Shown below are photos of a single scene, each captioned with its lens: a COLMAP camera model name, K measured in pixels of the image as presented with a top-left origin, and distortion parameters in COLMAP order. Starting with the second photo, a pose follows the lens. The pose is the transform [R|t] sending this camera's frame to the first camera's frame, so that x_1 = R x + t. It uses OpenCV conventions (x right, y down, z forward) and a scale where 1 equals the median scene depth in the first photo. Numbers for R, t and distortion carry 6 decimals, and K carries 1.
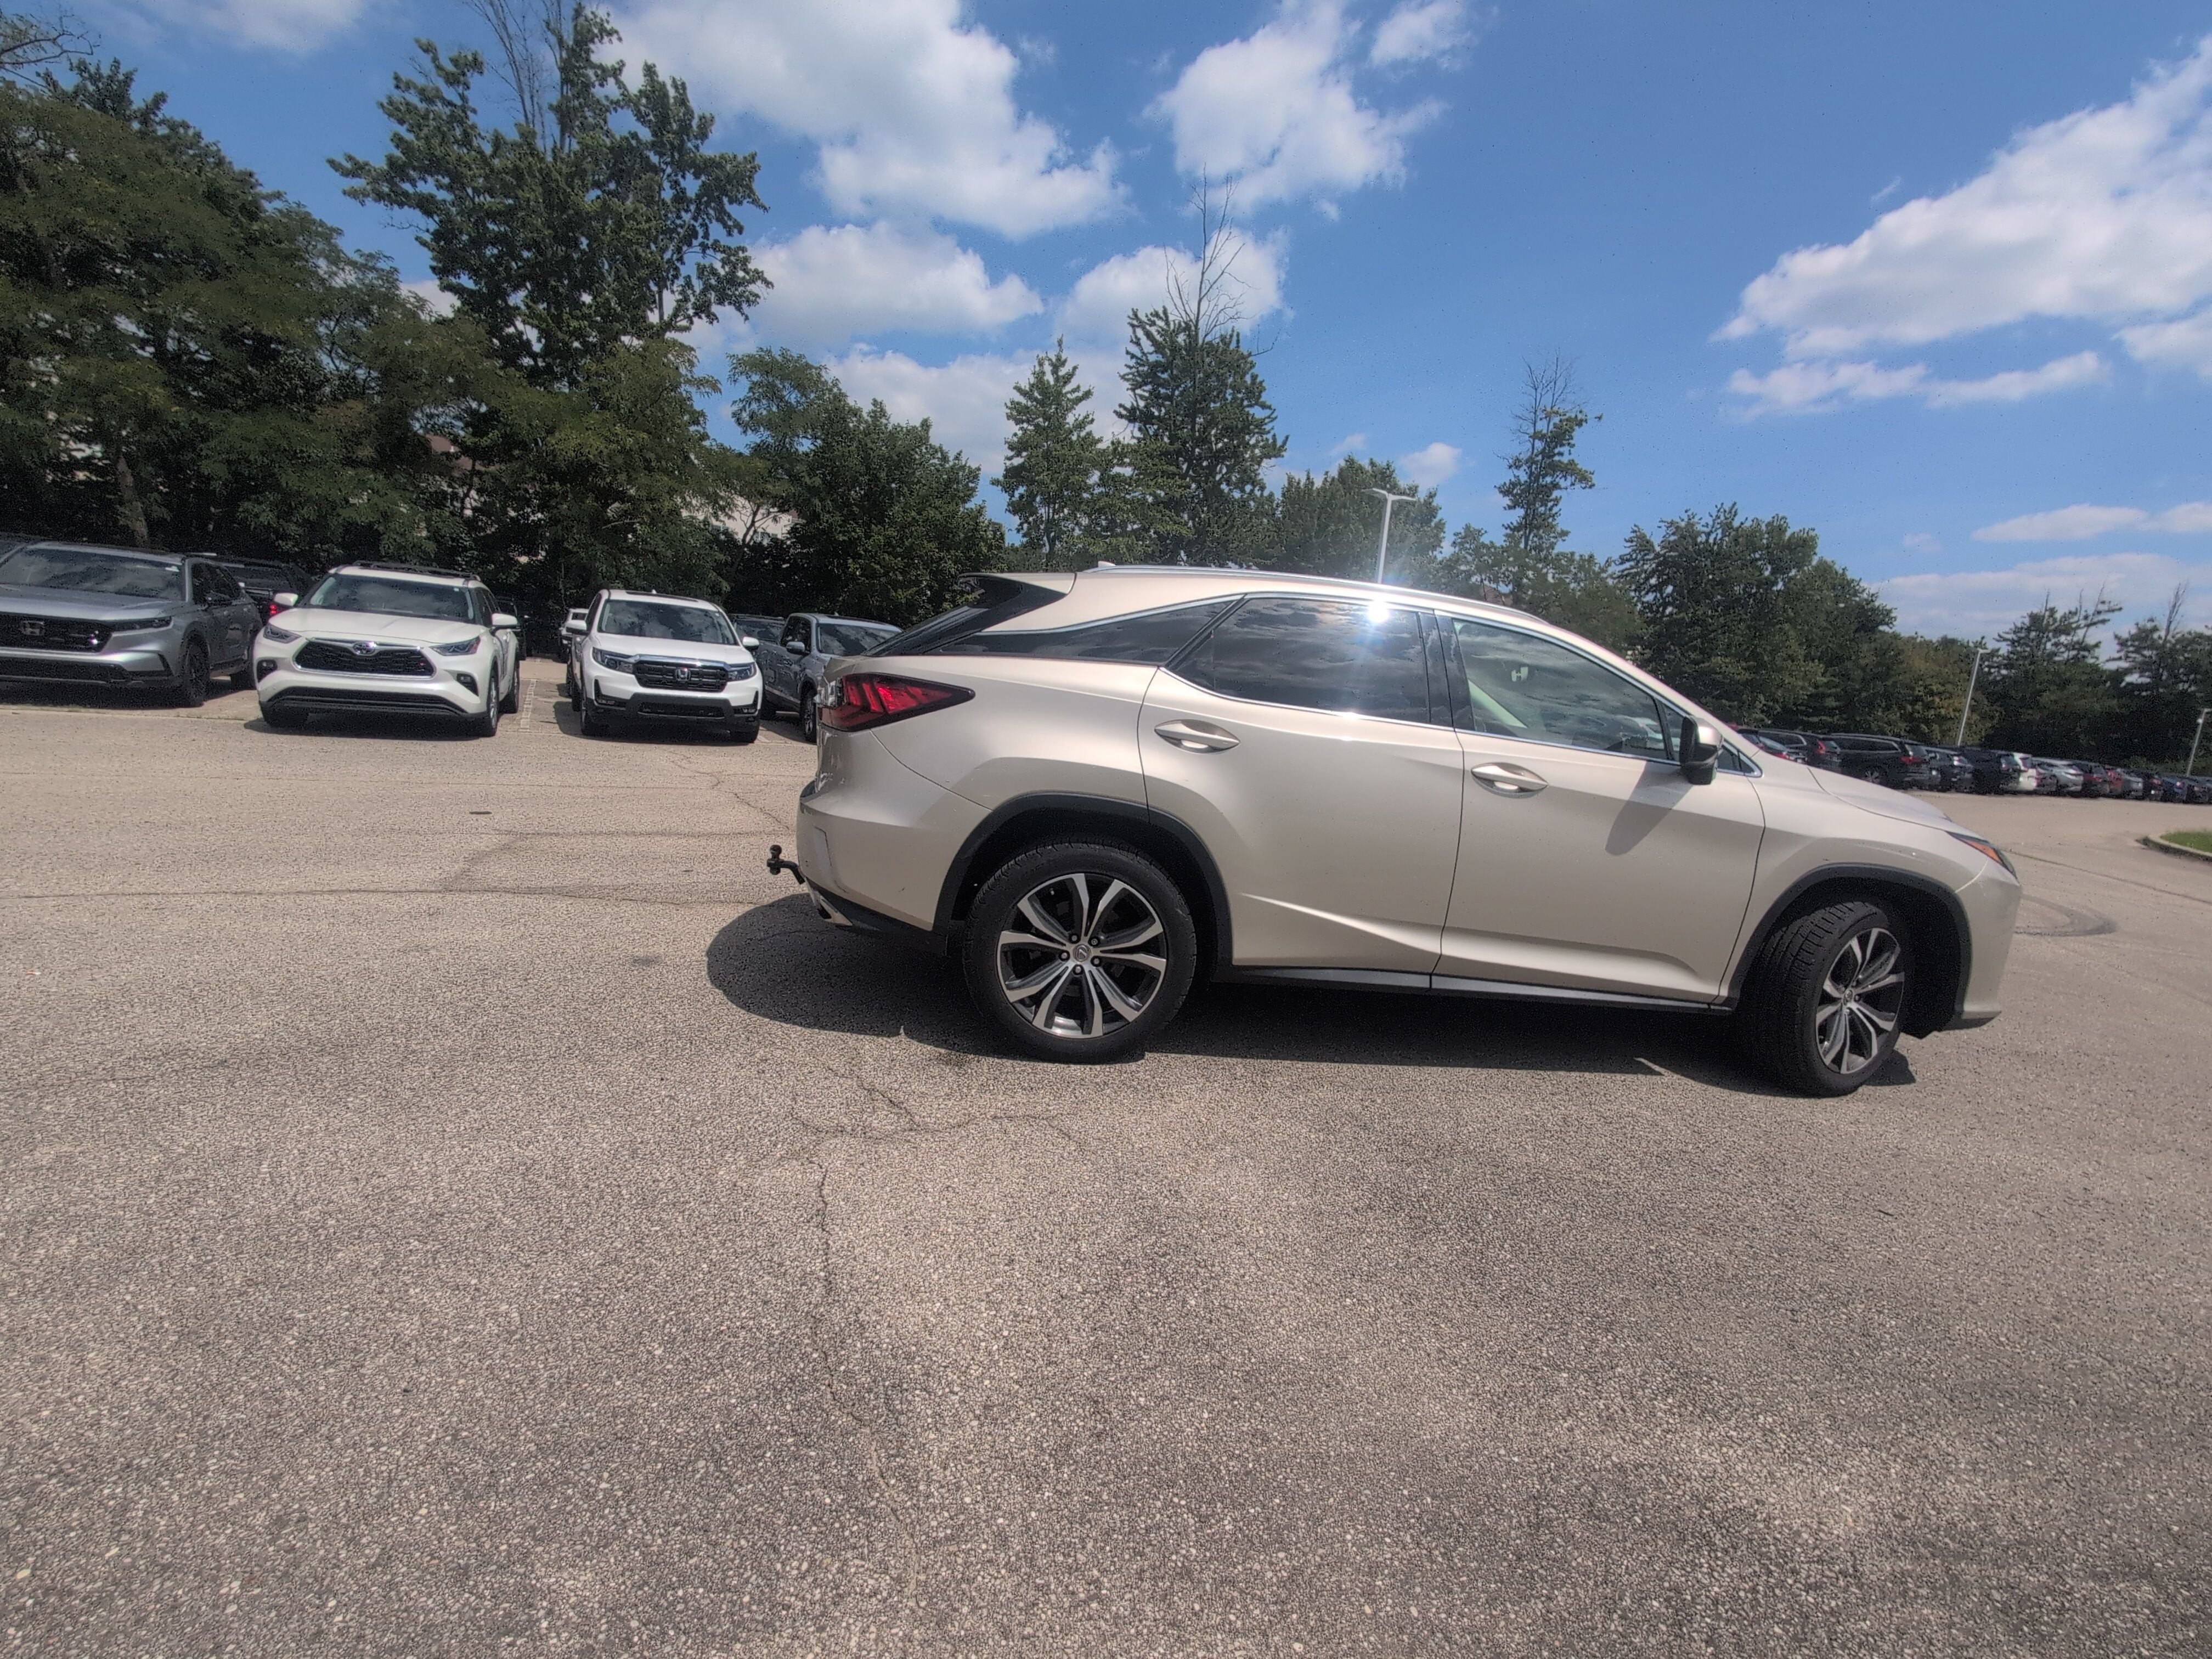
lens RADIAL K [[939.0, 0, 1109.6], [0, 939.0, 831.9], [0, 0, 1]] dist [-0.001181, 0.000643]
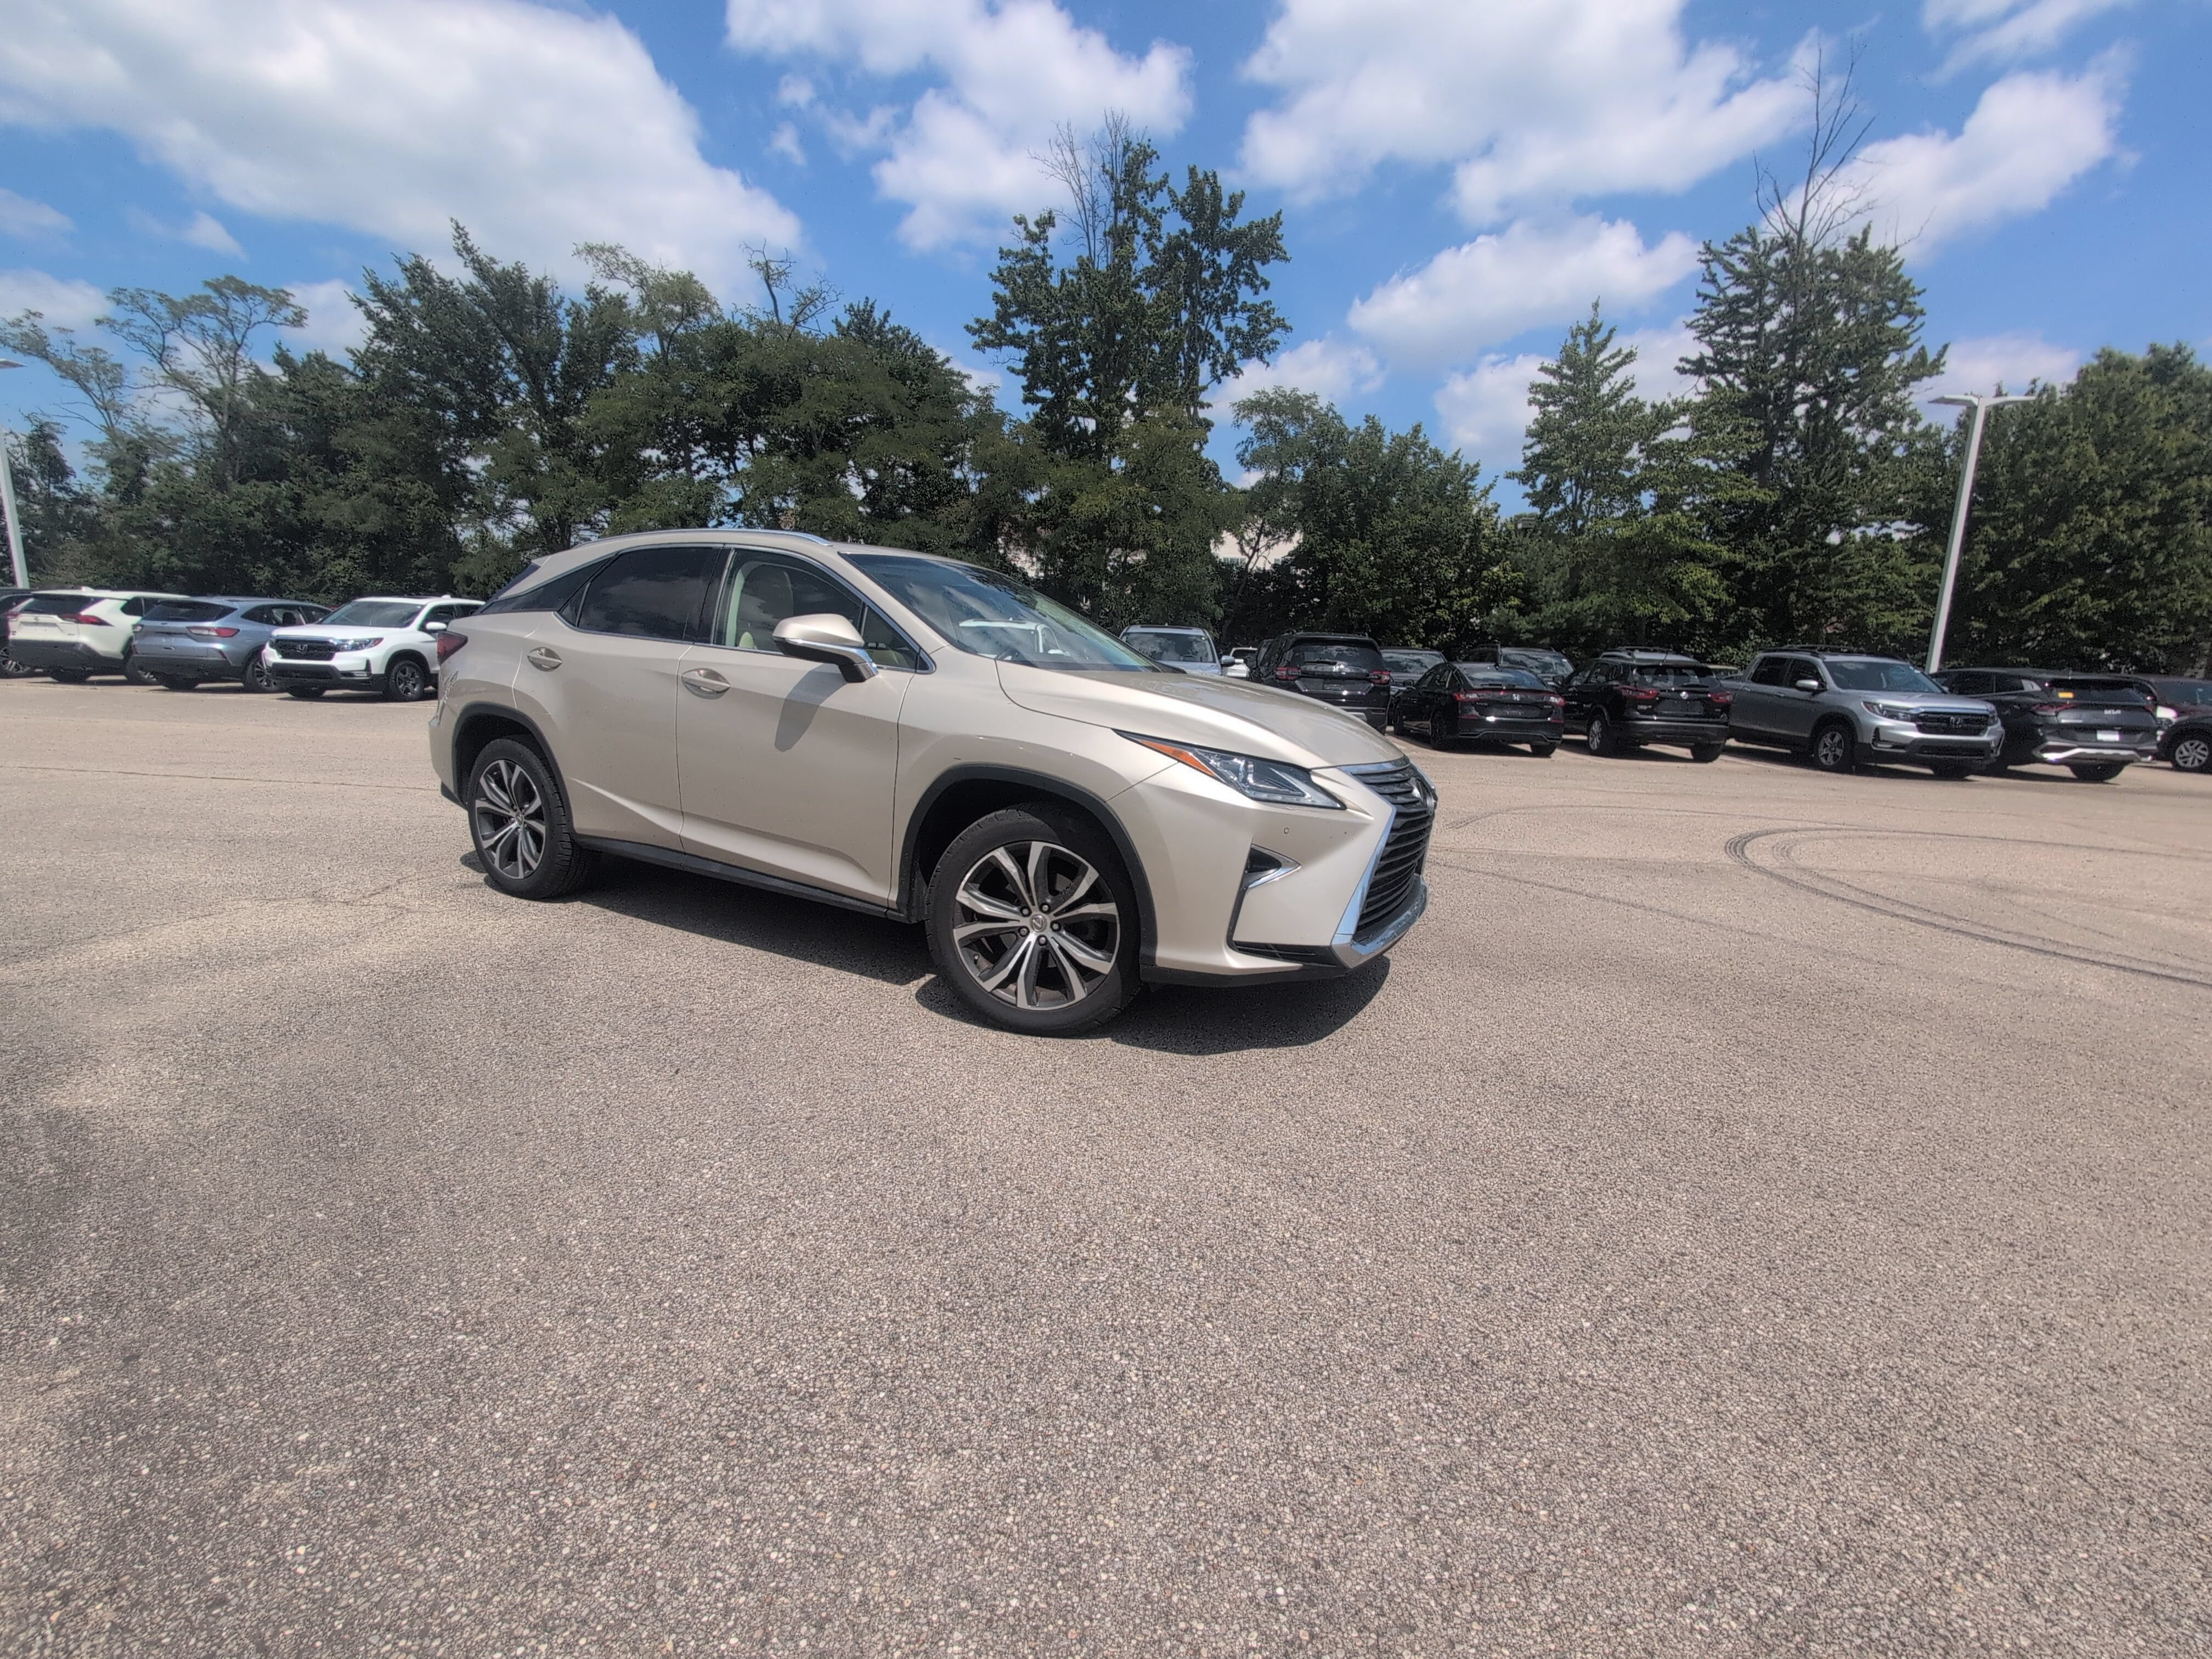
lens RADIAL K [[939.0, 0, 1105.1], [0, 939.0, 835.0], [0, 0, 1]] dist [-0.001181, 0.000643]
pose [[0.812489, 0.047071, -0.581073, 0.129809], [-0.059291, 0.998239, -0.002039, 0.008911], [0.579953, 0.036109, 0.813849, 0.030995]]
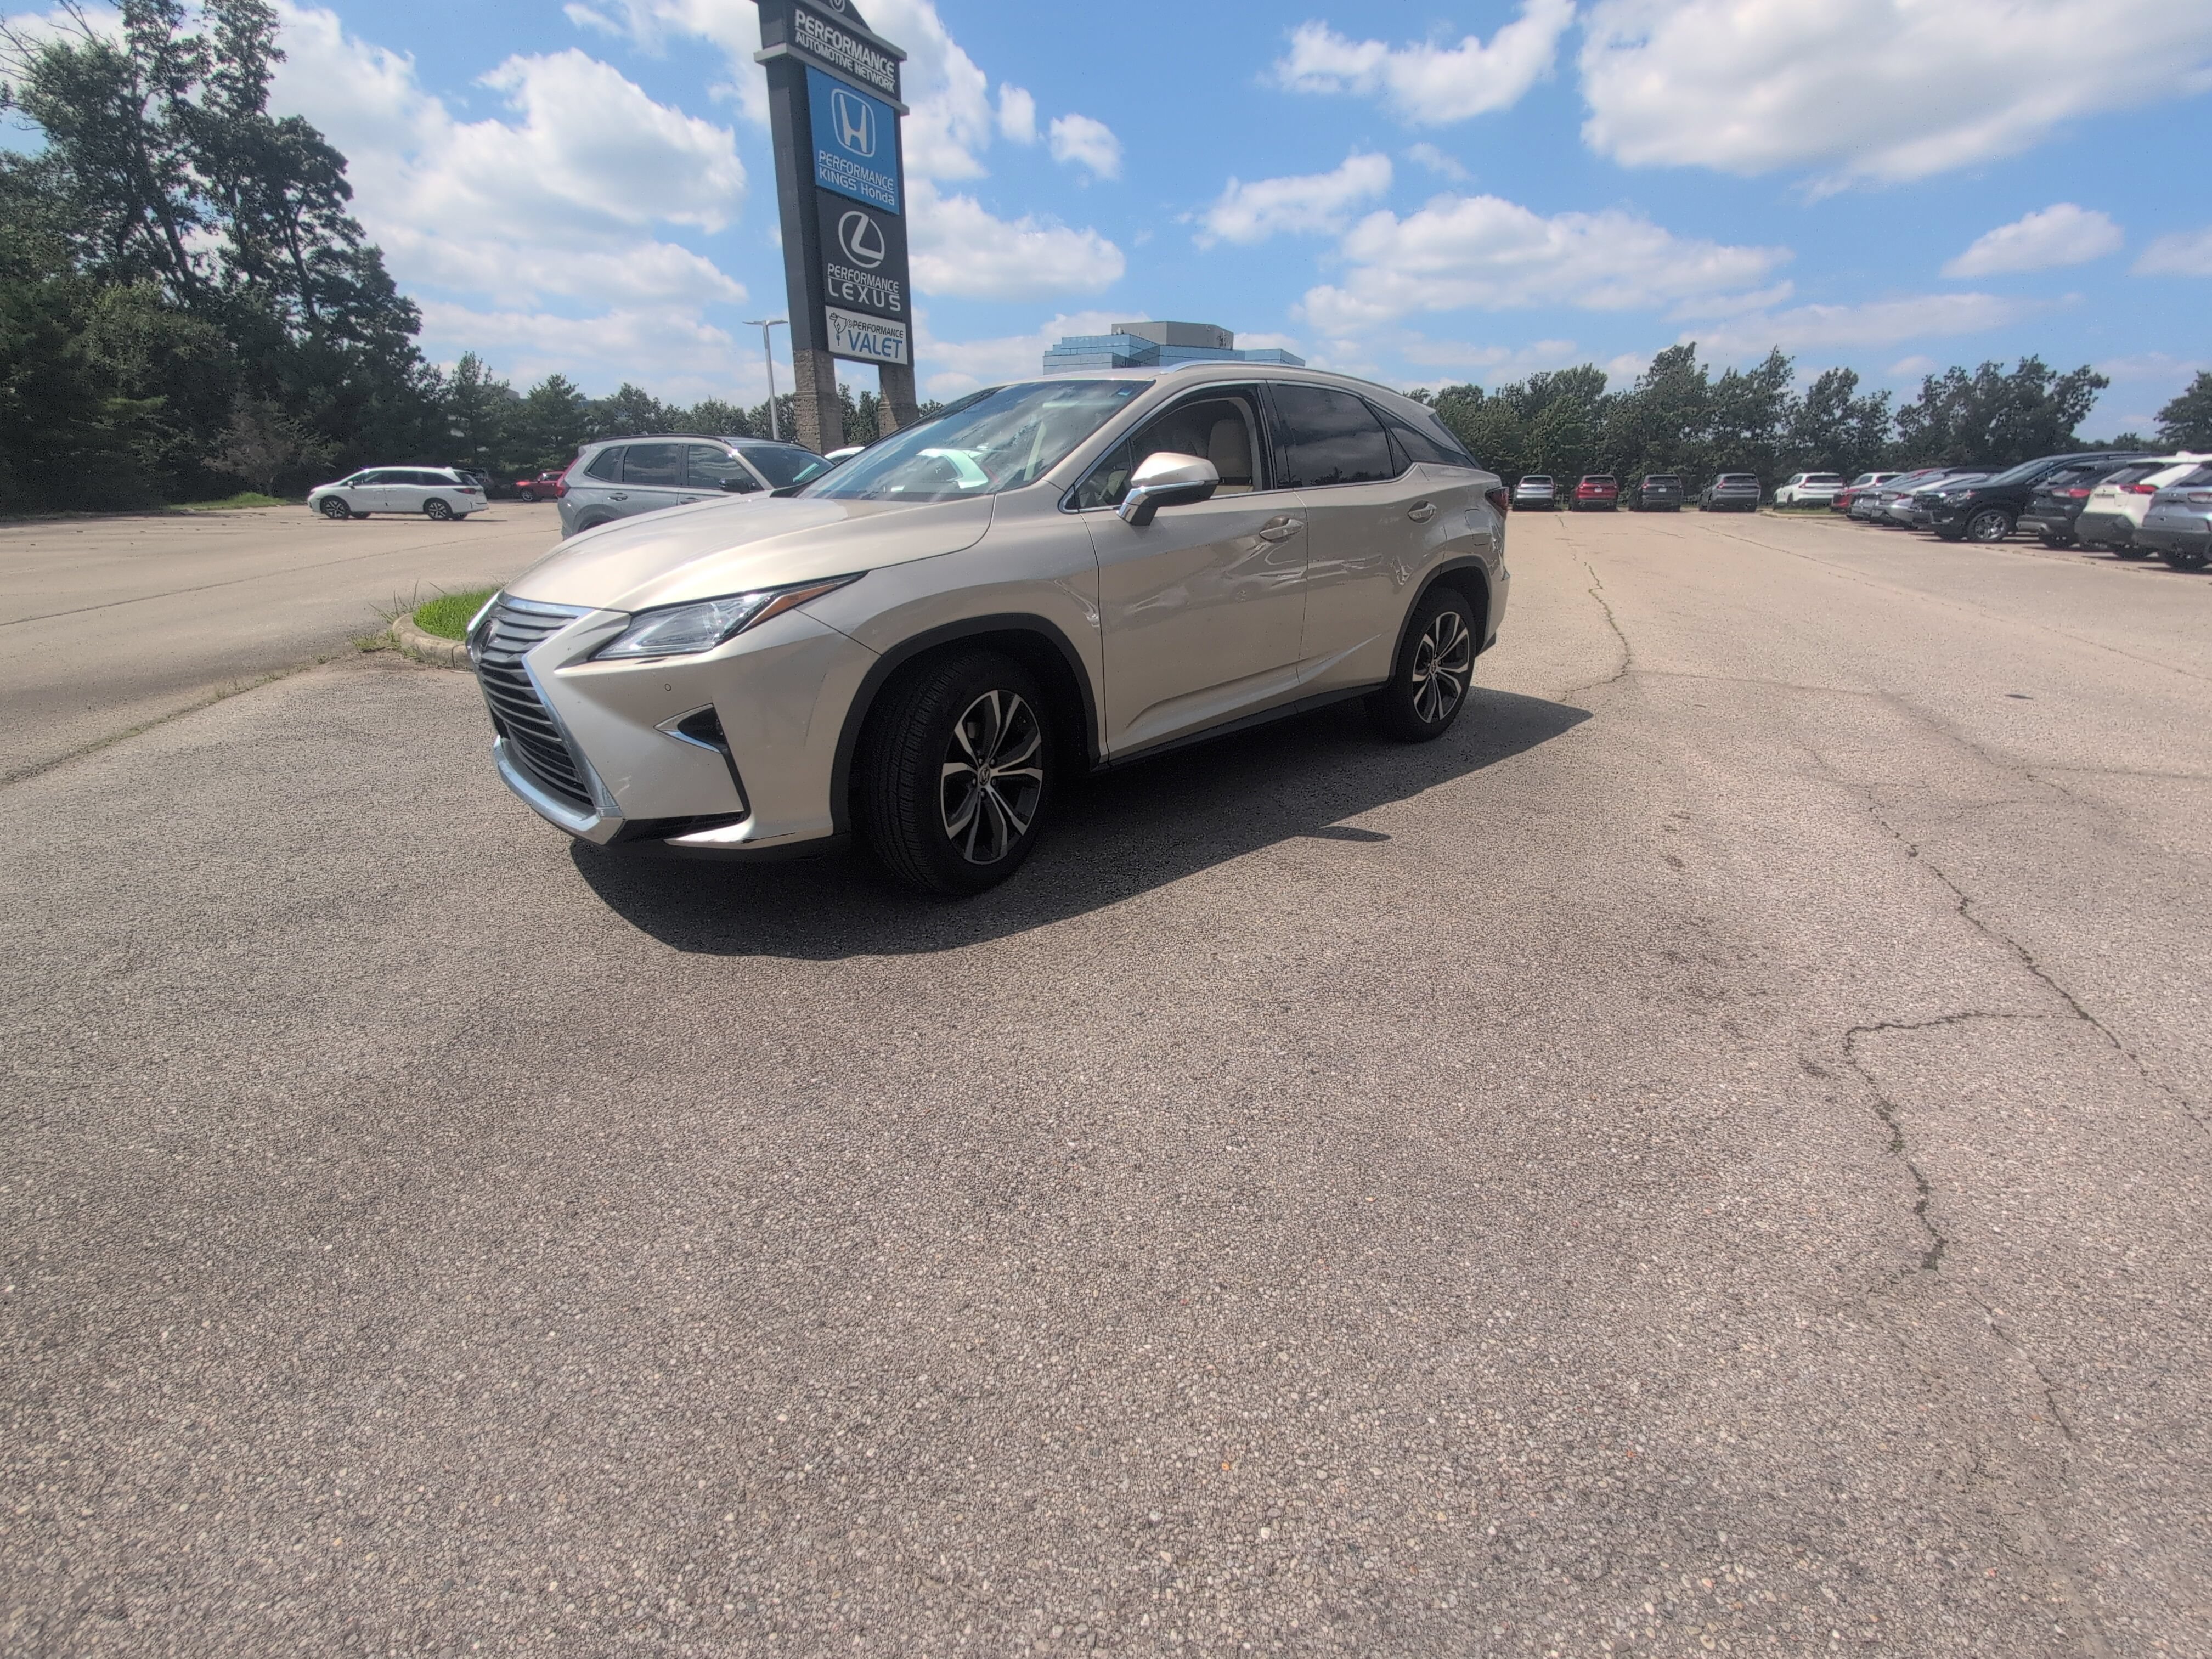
lens RADIAL K [[939.0, 0, 1107.8], [0, 939.0, 828.1], [0, 0, 1]] dist [-0.001181, 0.000643]
pose [[-0.804217, 0.113180, -0.583460, 0.107731], [-0.169858, 0.896986, 0.408123, -0.023098], [0.569547, 0.427325, -0.702147, 0.212022]]
